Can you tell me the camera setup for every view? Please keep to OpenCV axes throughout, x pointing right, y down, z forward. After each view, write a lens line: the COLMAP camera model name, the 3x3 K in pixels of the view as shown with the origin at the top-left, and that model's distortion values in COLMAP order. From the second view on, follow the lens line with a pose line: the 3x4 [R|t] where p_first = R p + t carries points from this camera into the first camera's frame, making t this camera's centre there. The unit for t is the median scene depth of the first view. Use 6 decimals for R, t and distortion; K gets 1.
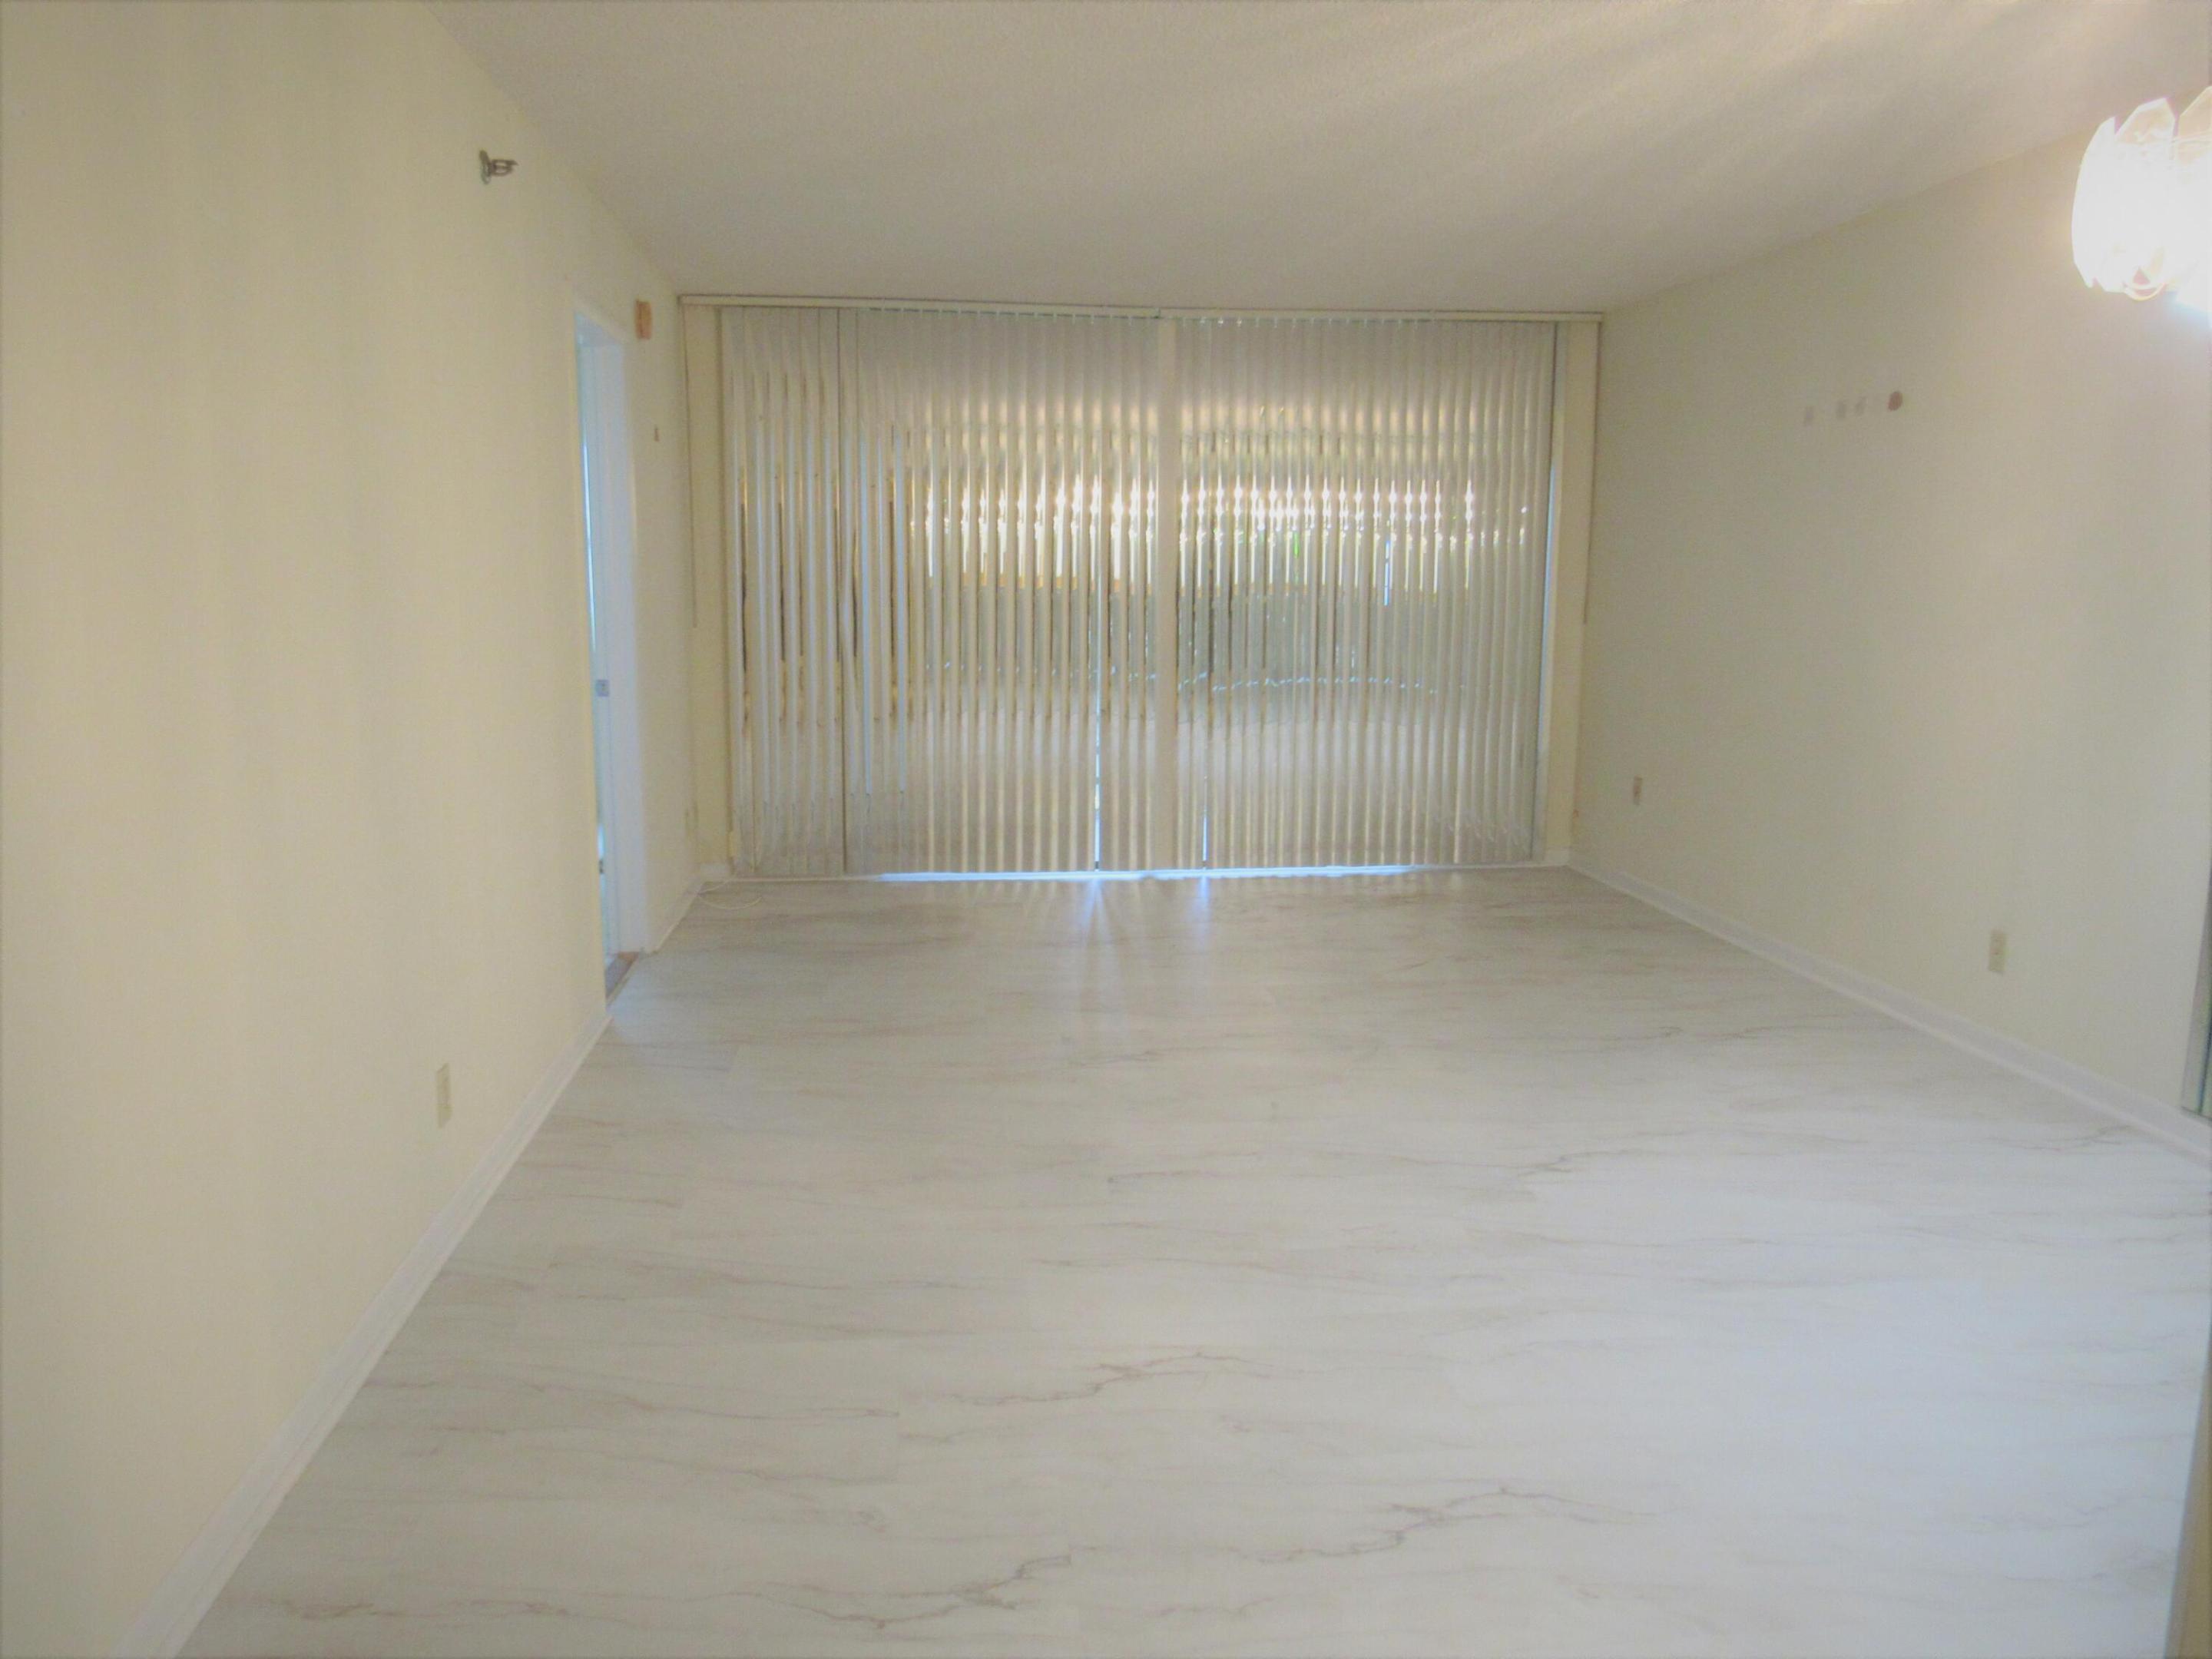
lens RADIAL K [[1580.2, 0, 1106.0], [0, 1580.2, 829.5], [0, 0, 1]] dist [-0.026915, 0.008906]
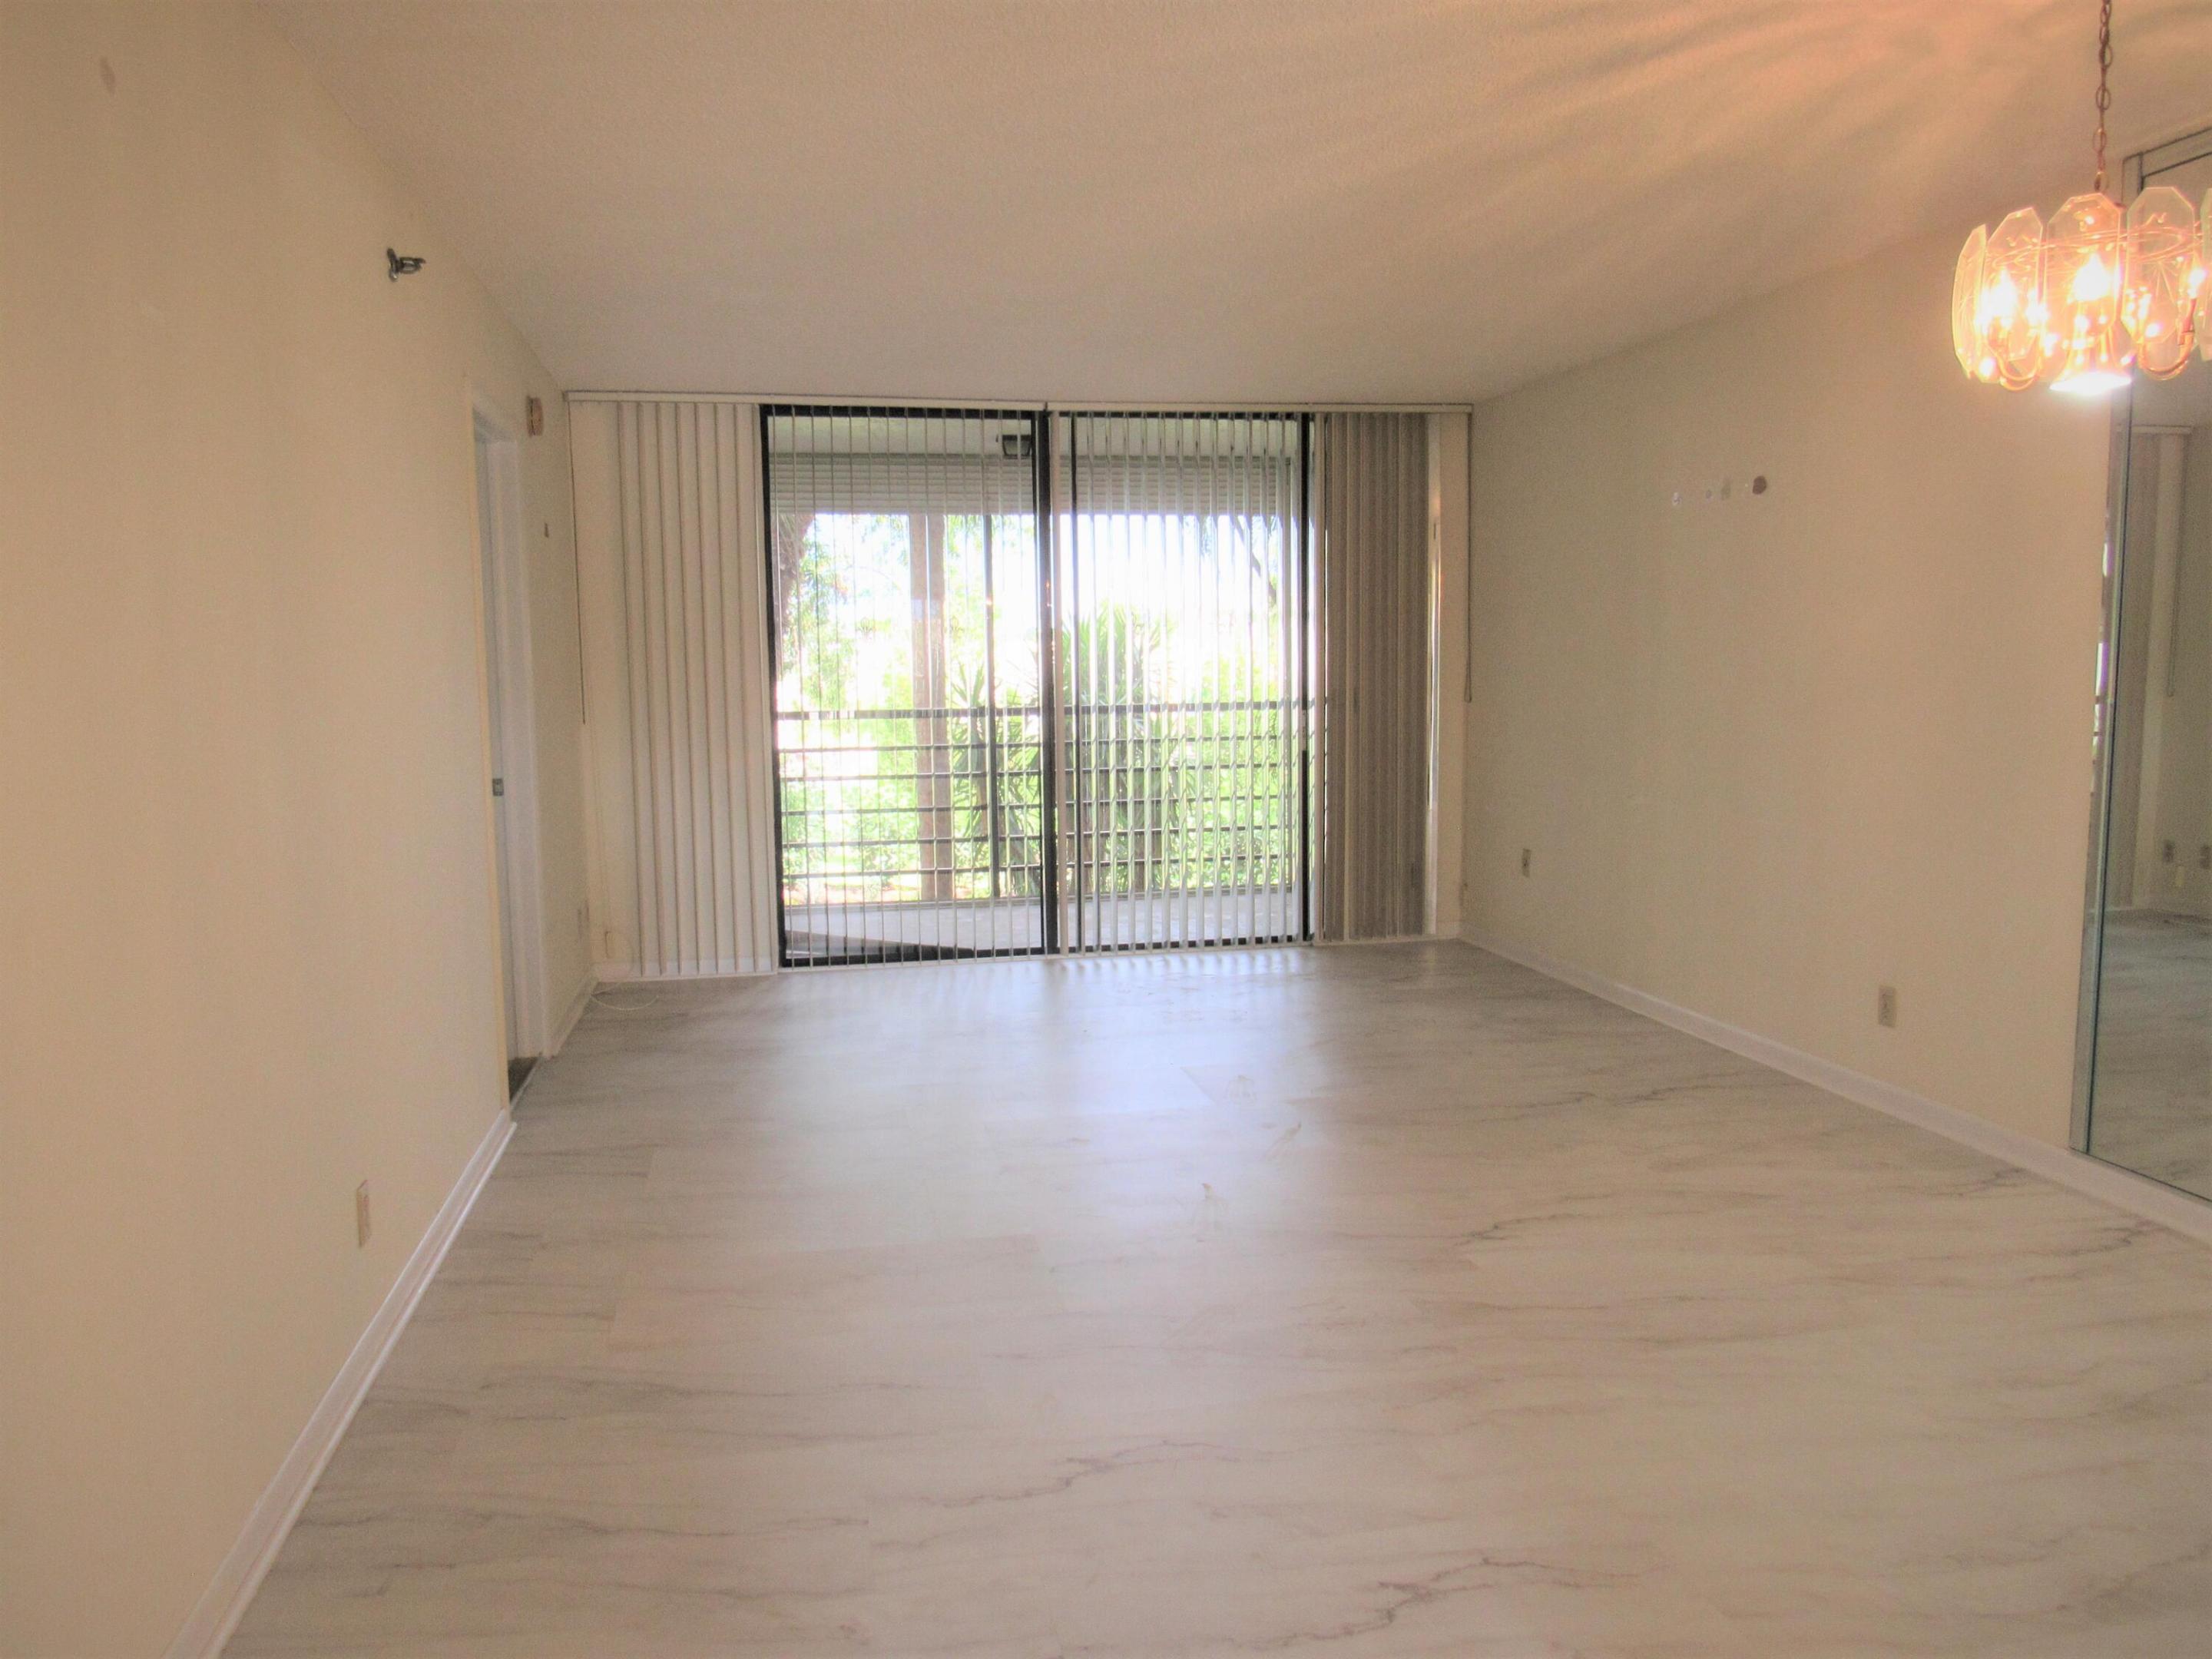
lens RADIAL K [[1580.1, 0, 1106.0], [0, 1580.1, 829.5], [0, 0, 1]] dist [-0.026408, 0.002372]
pose [[0.996156, -0.026426, 0.083515, -0.030626], [0.030954, 0.998094, -0.053392, 0.000324], [-0.081944, 0.055772, 0.995075, -0.001588]]
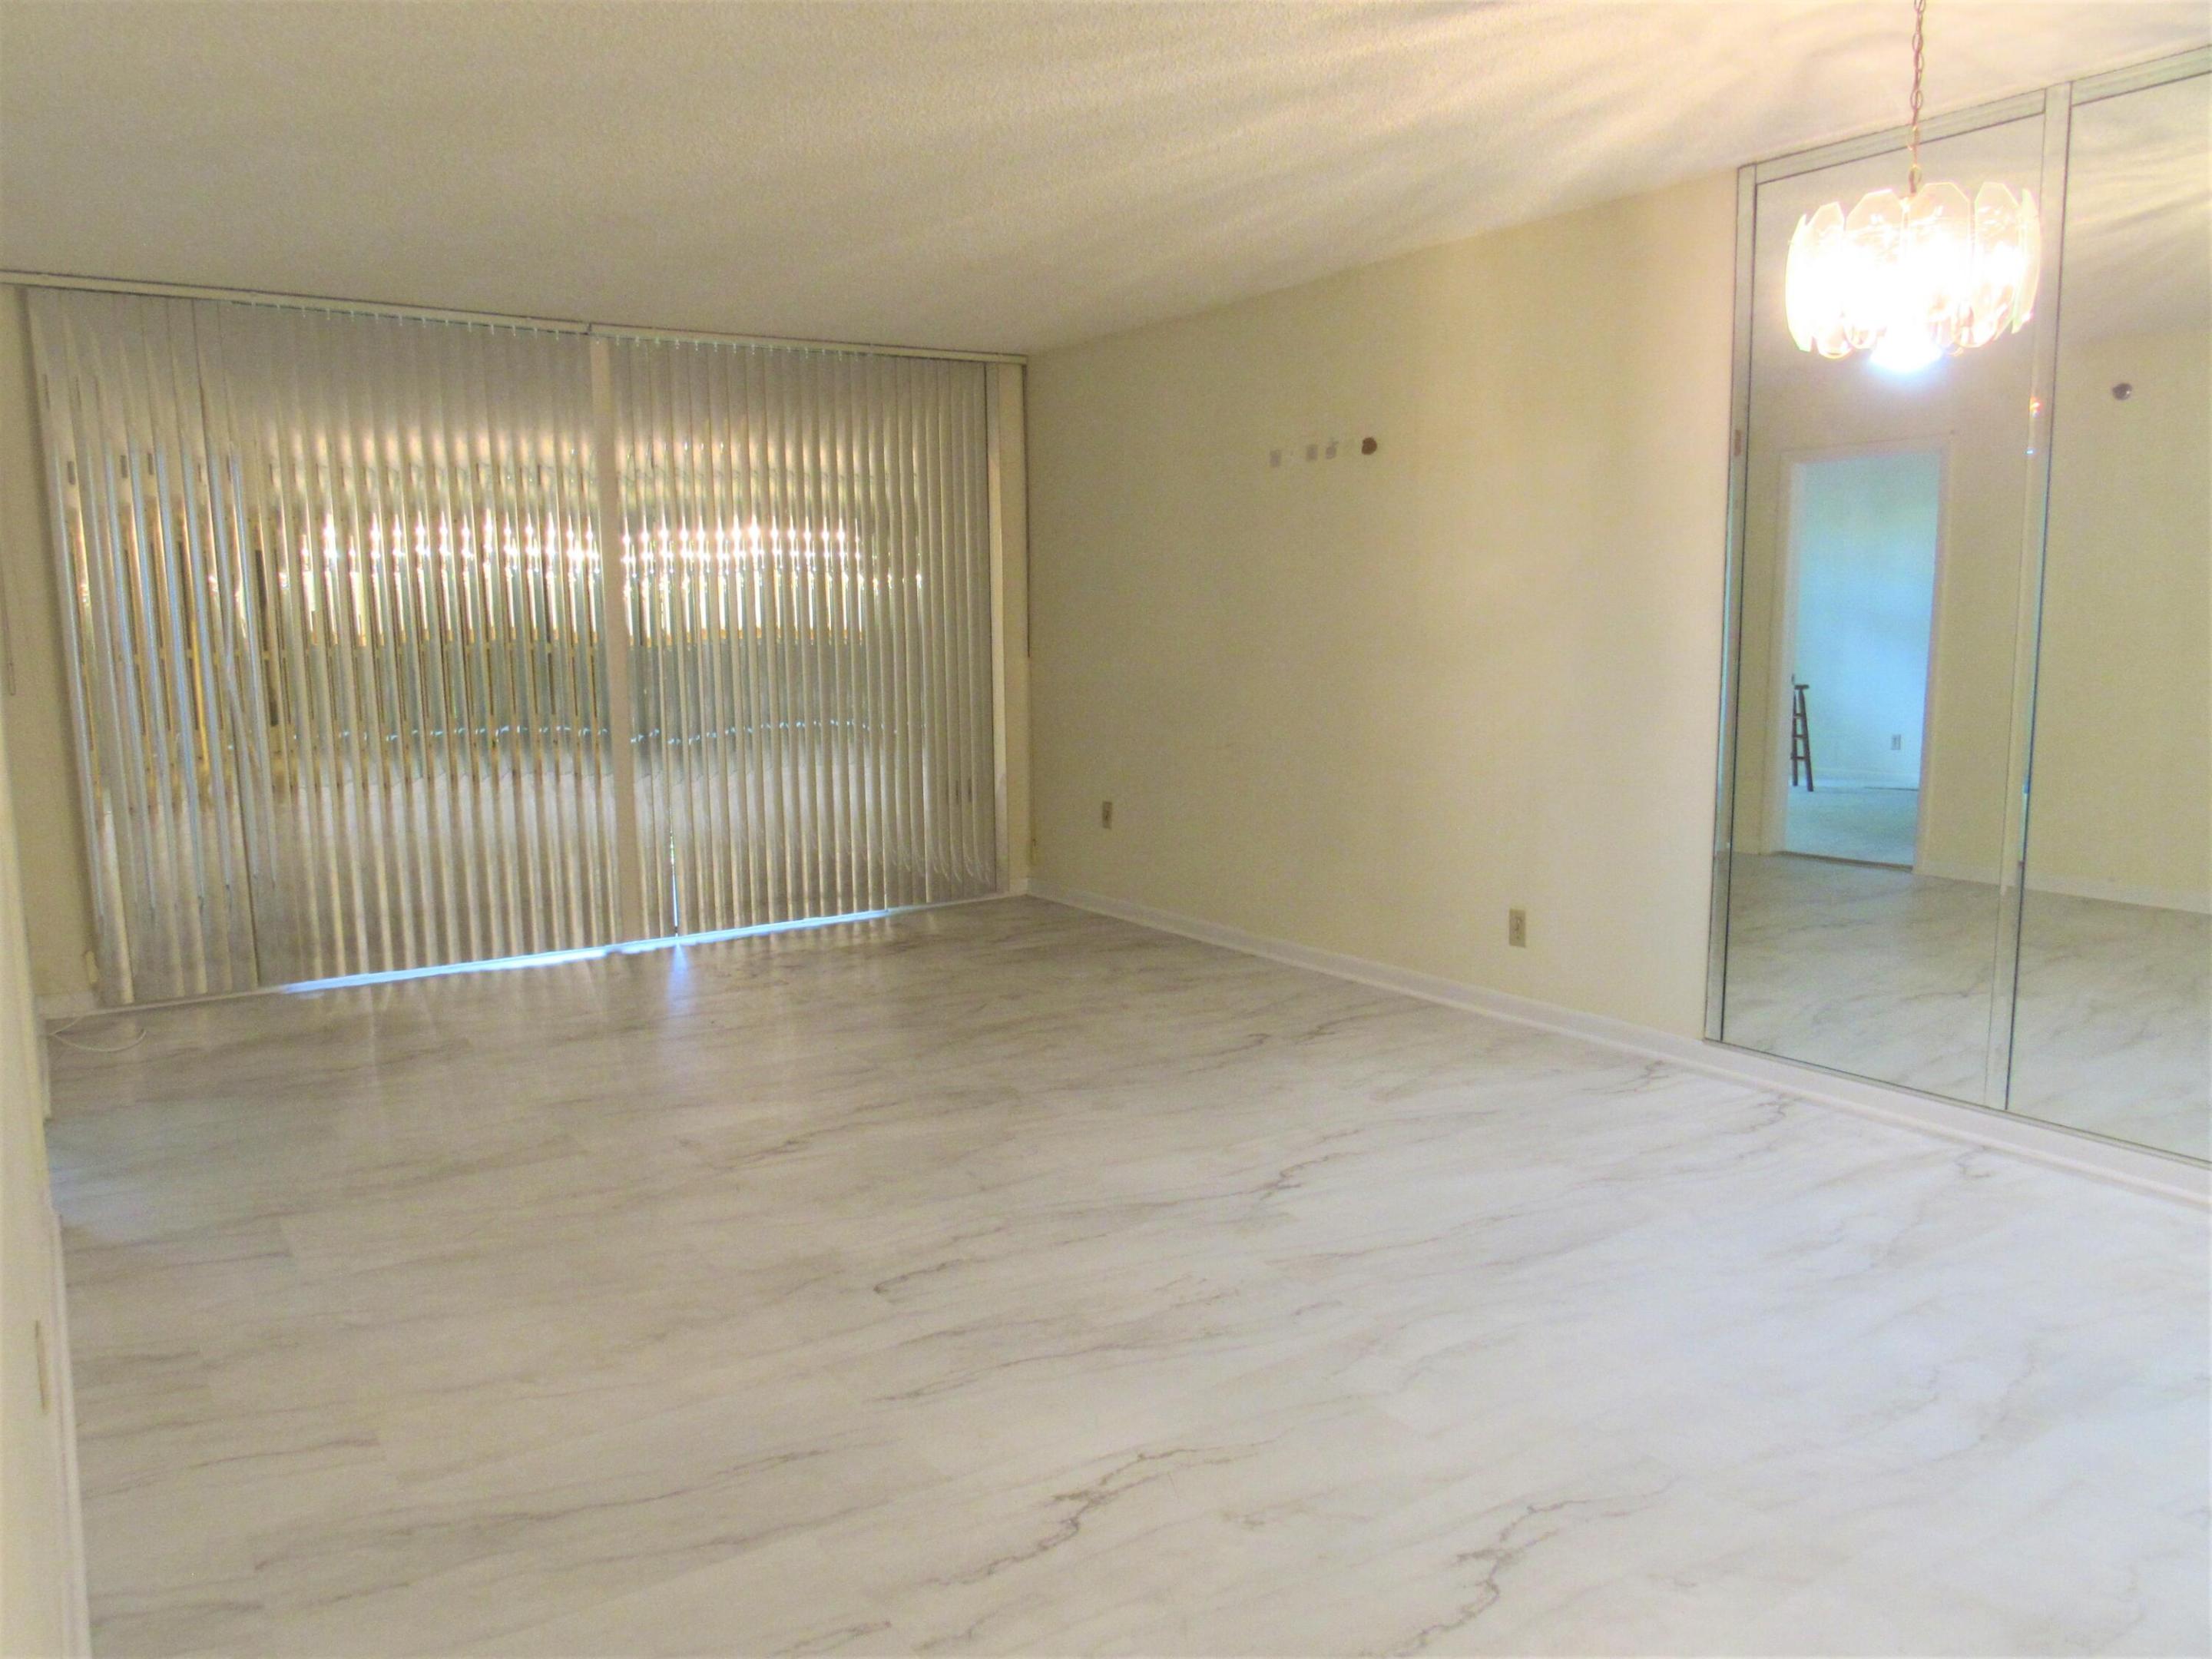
lens RADIAL K [[1575.2, 0, 1106.0], [0, 1575.2, 829.5], [0, 0, 1]] dist [-0.040143, 0.005084]
pose [[0.881266, -0.078530, 0.466051, -0.211561], [0.091387, 0.995803, -0.005013, -0.014246], [-0.463701, 0.047009, 0.884744, 0.118024]]
